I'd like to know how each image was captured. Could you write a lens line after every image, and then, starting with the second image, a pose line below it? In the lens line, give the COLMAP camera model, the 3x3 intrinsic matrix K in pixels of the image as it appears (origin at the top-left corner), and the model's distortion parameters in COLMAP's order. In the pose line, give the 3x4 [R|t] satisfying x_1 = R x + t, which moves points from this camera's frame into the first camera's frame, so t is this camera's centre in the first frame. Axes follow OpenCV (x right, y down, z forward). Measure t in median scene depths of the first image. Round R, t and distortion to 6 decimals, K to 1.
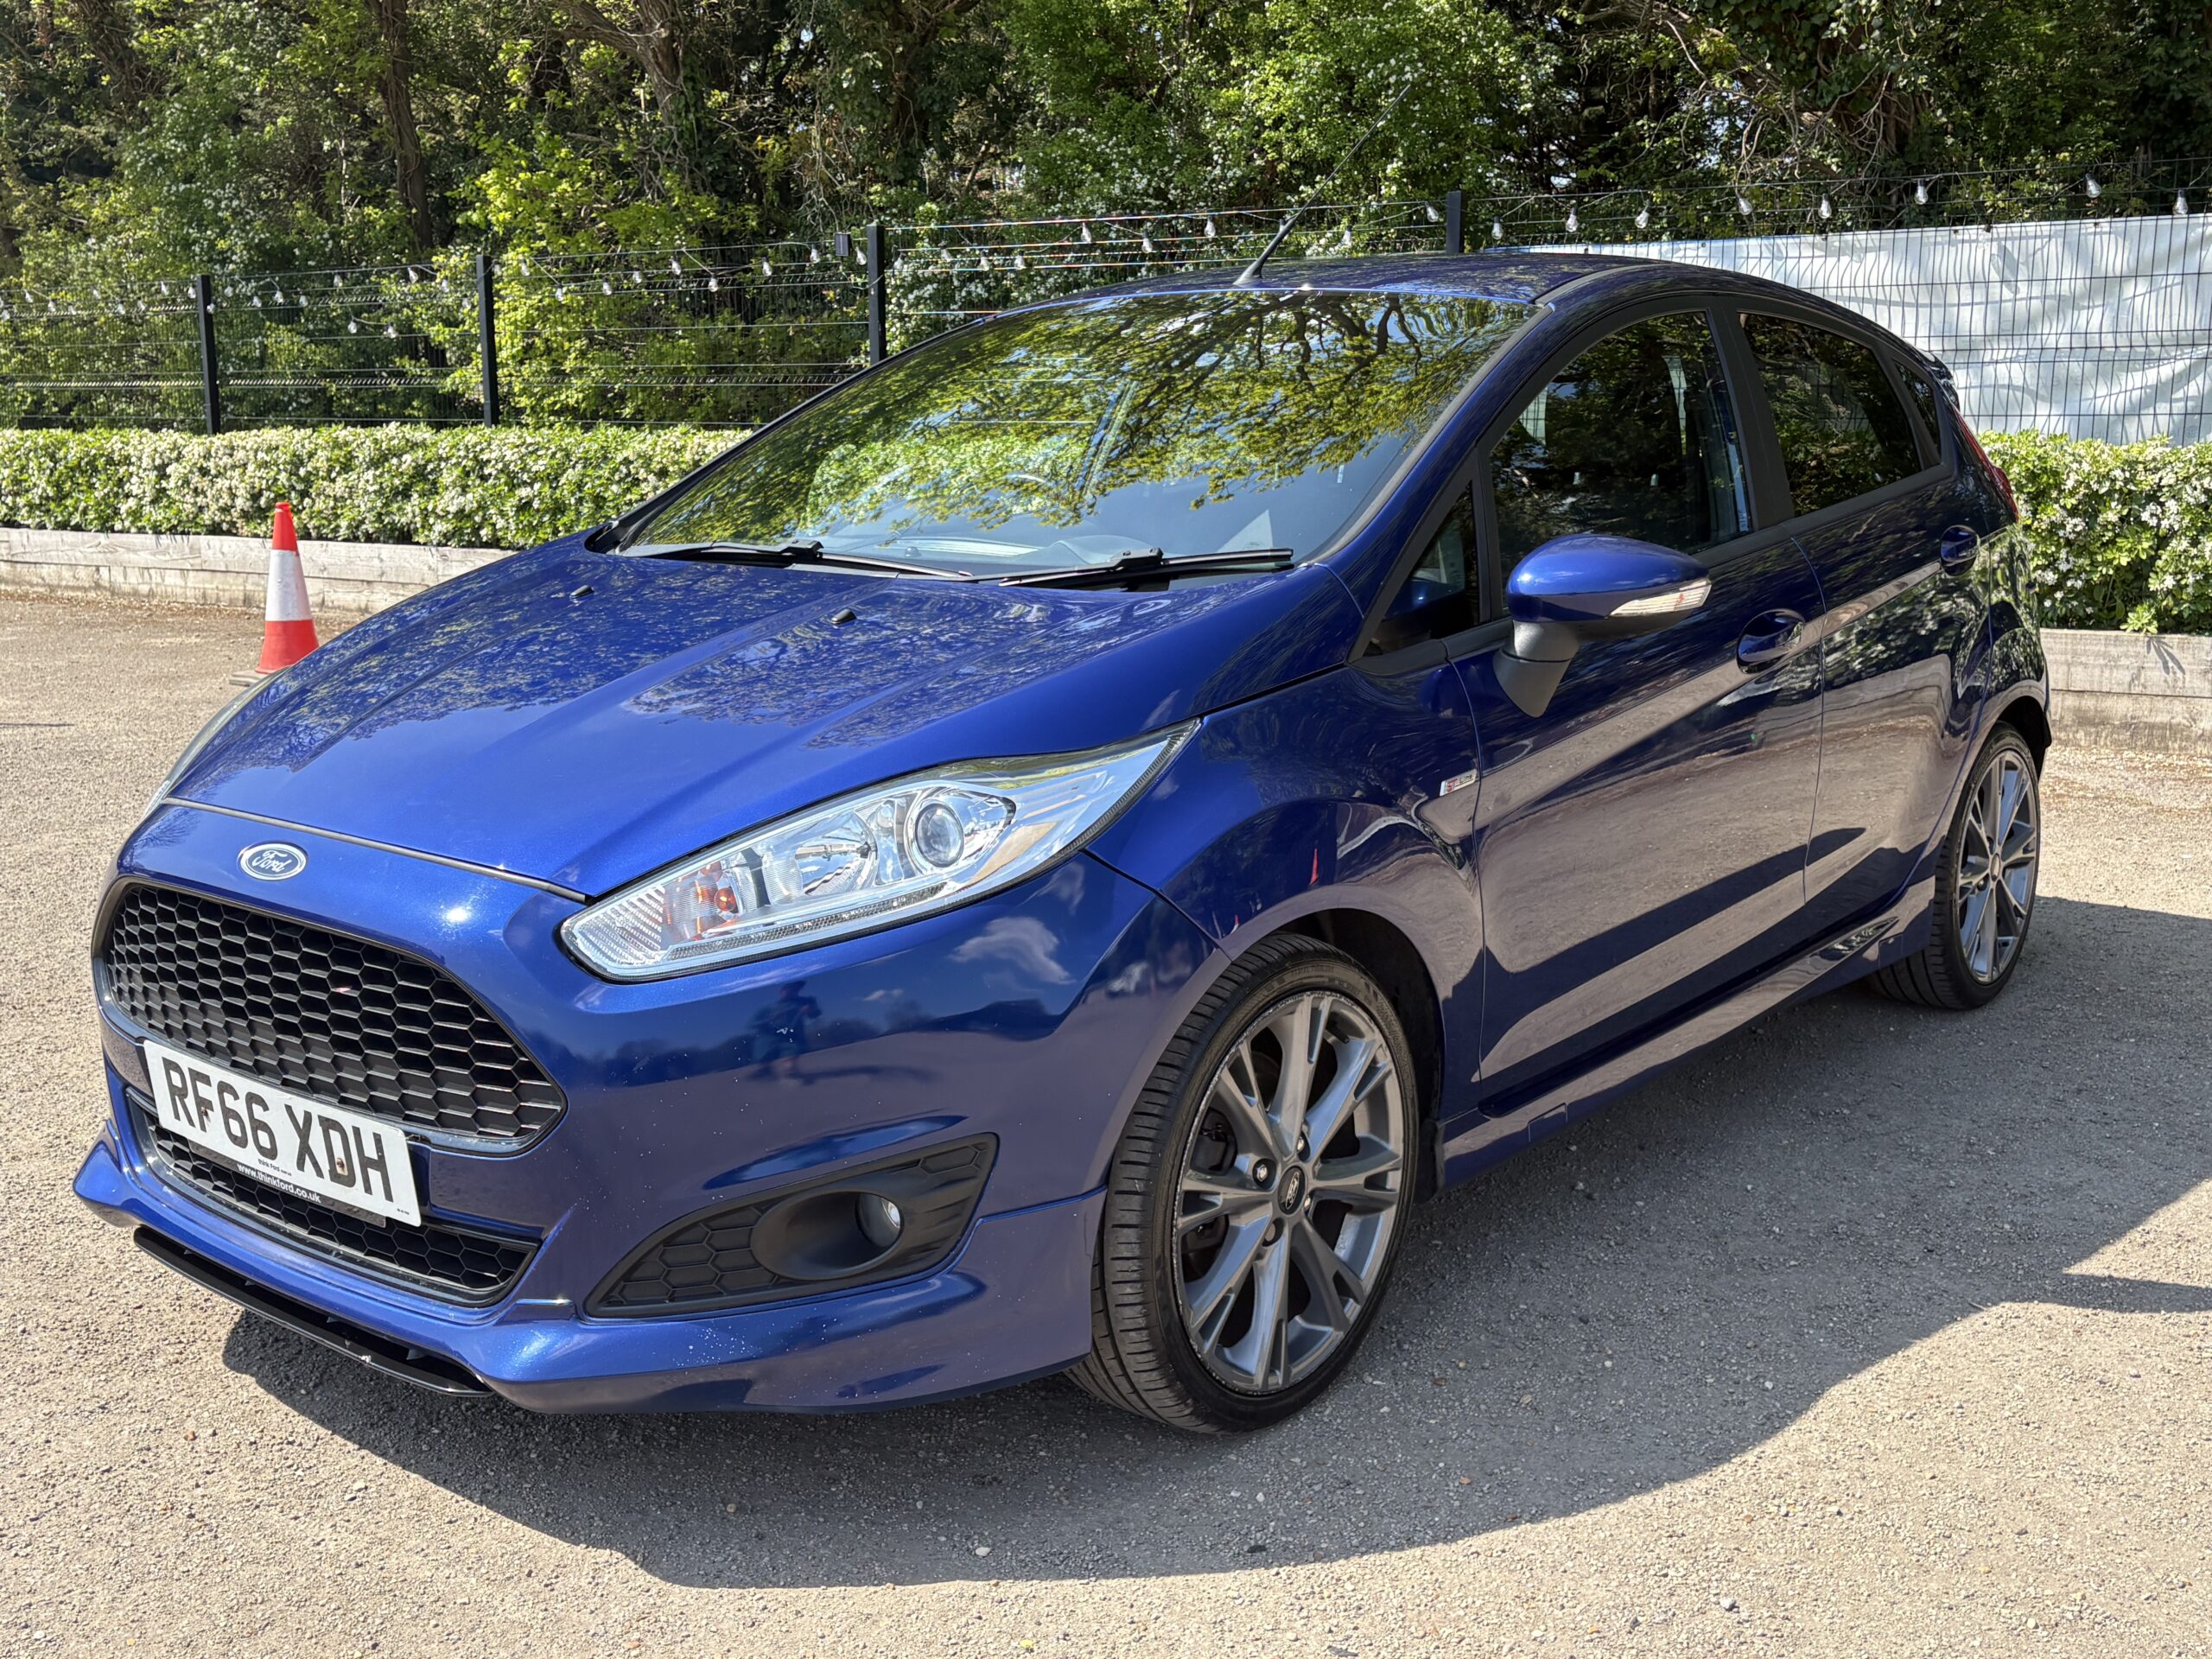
lens RADIAL K [[2273.5, 0, 1107.7], [0, 2273.5, 814.5], [0, 0, 1]] dist [0.034761, 0.000000]
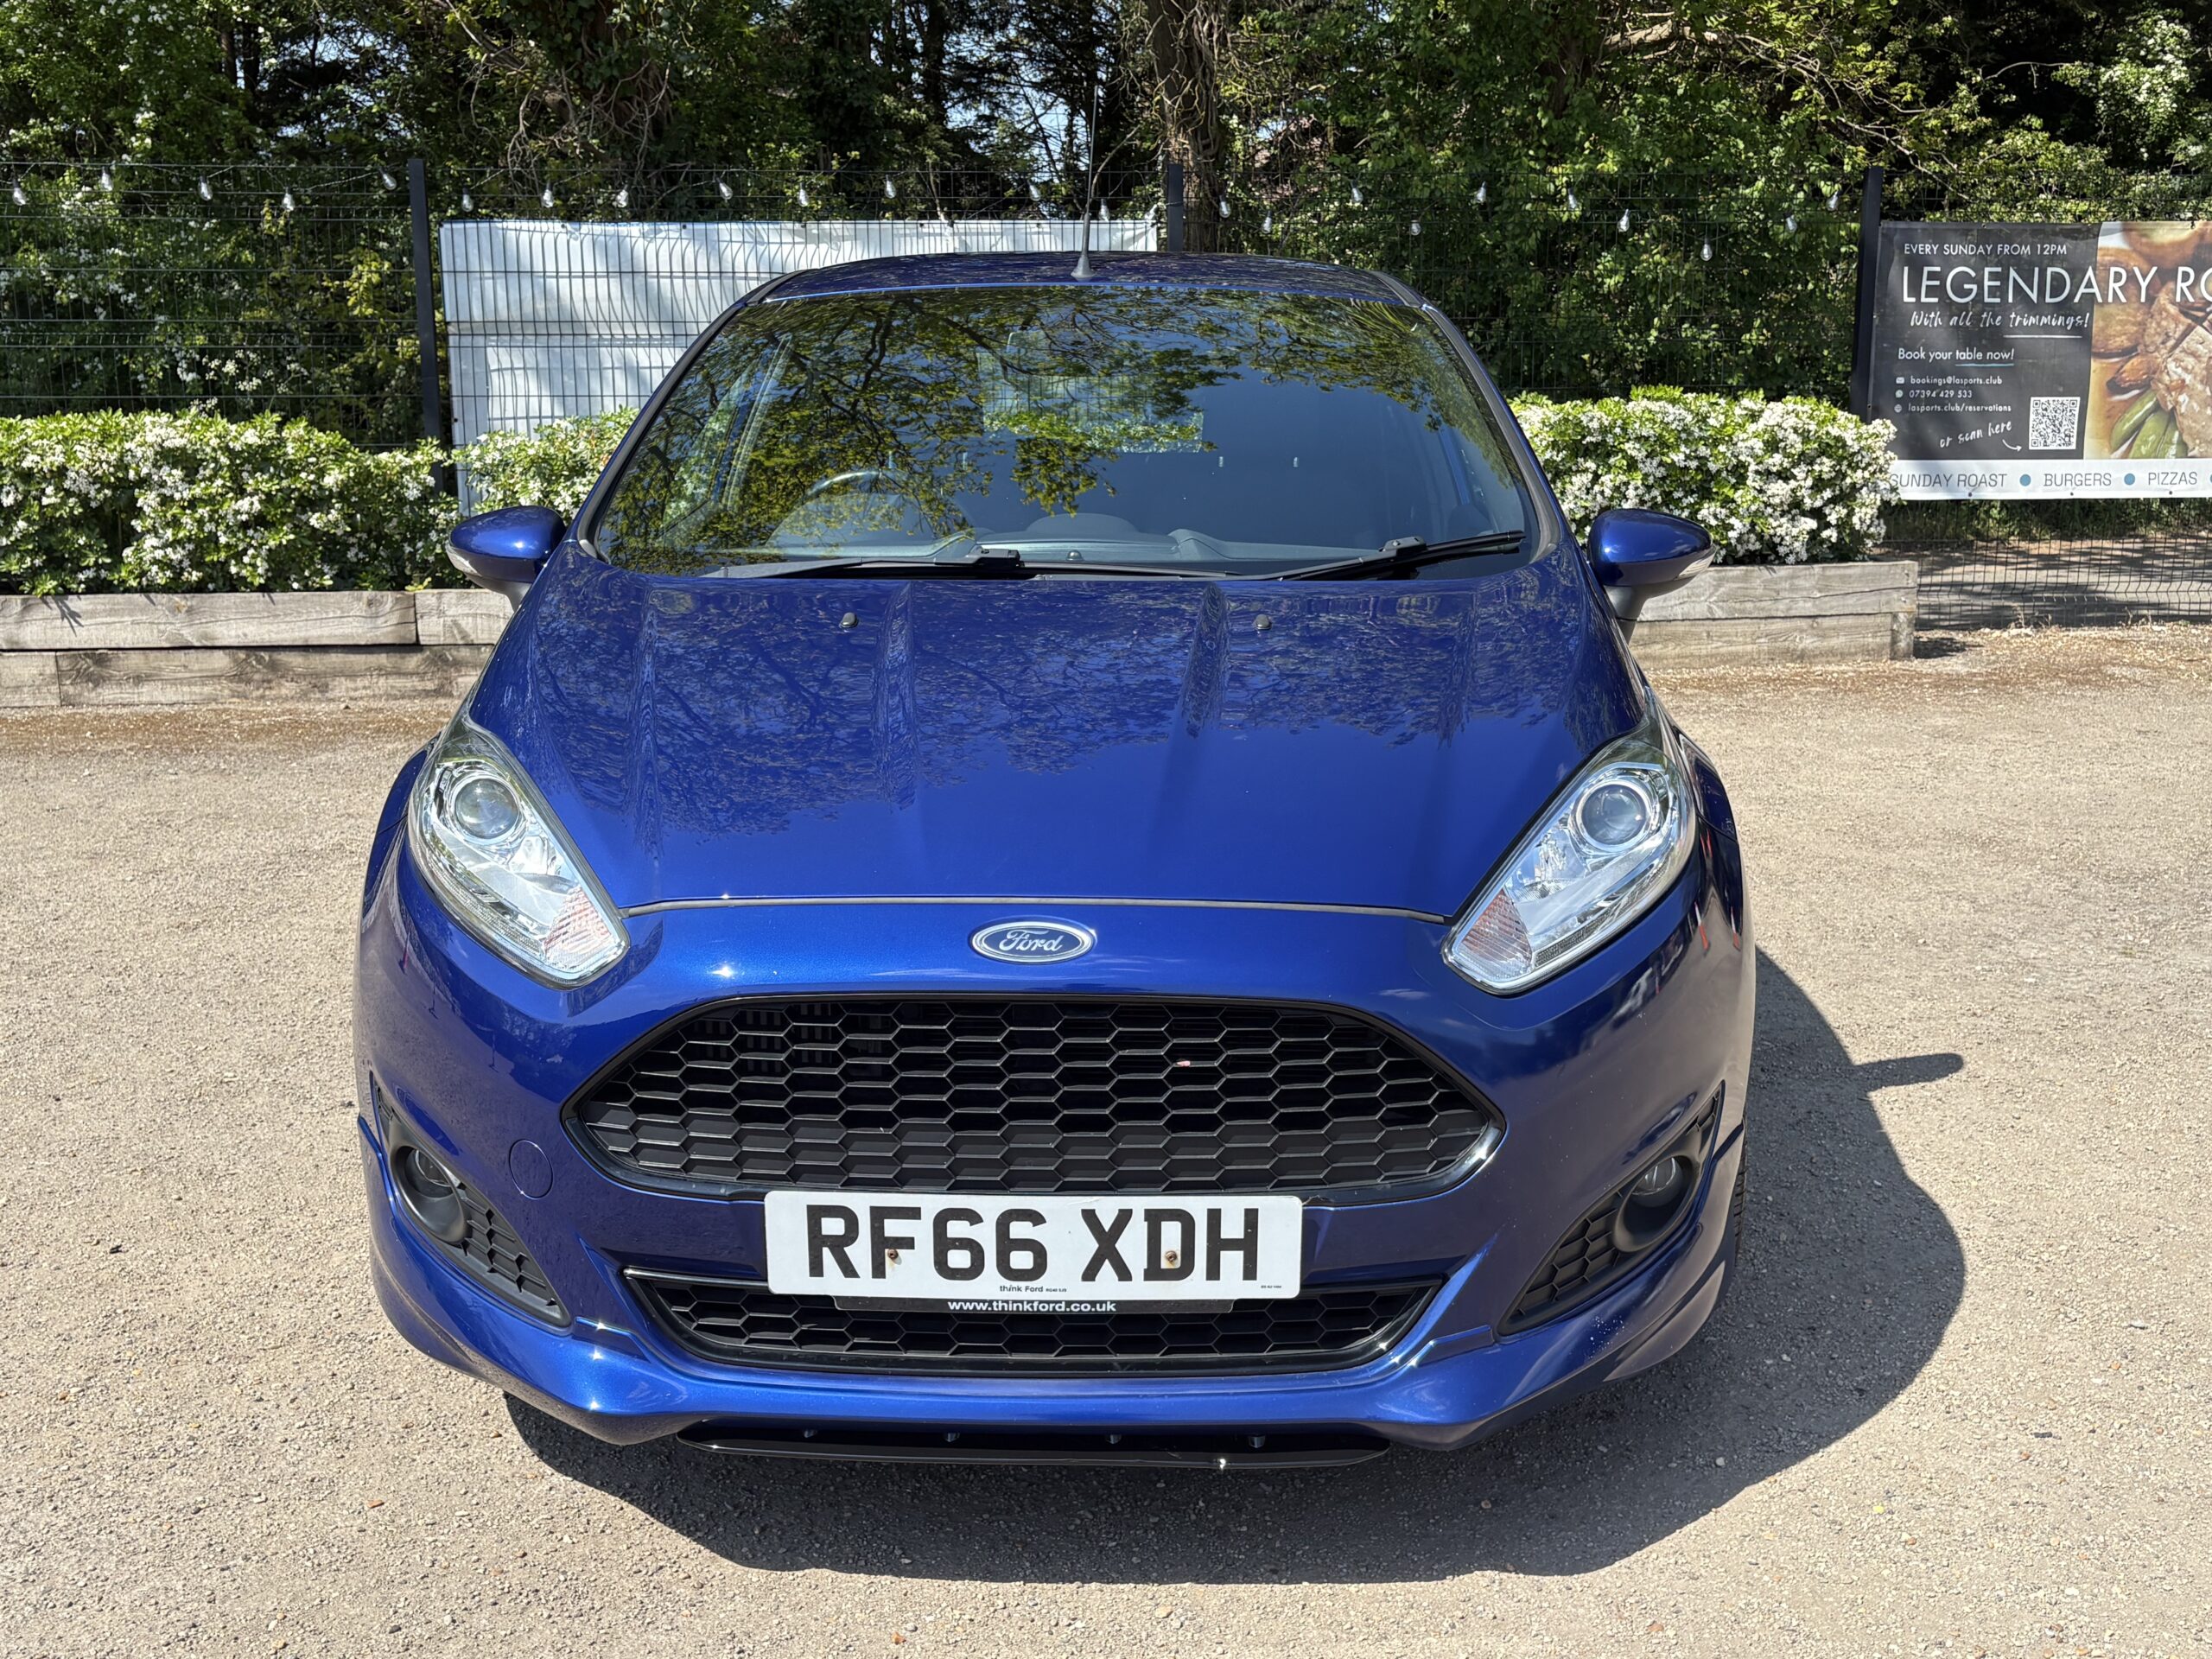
lens RADIAL K [[2273.5, 0, 1094.6], [0, 2273.5, 840.7], [0, 0, 1]] dist [0.034761, 0.000000]
pose [[0.783720, -0.130507, 0.607248, -0.808136], [0.116015, 0.991228, 0.063301, -0.065414], [-0.610183, 0.020840, 0.791986, 0.271904]]
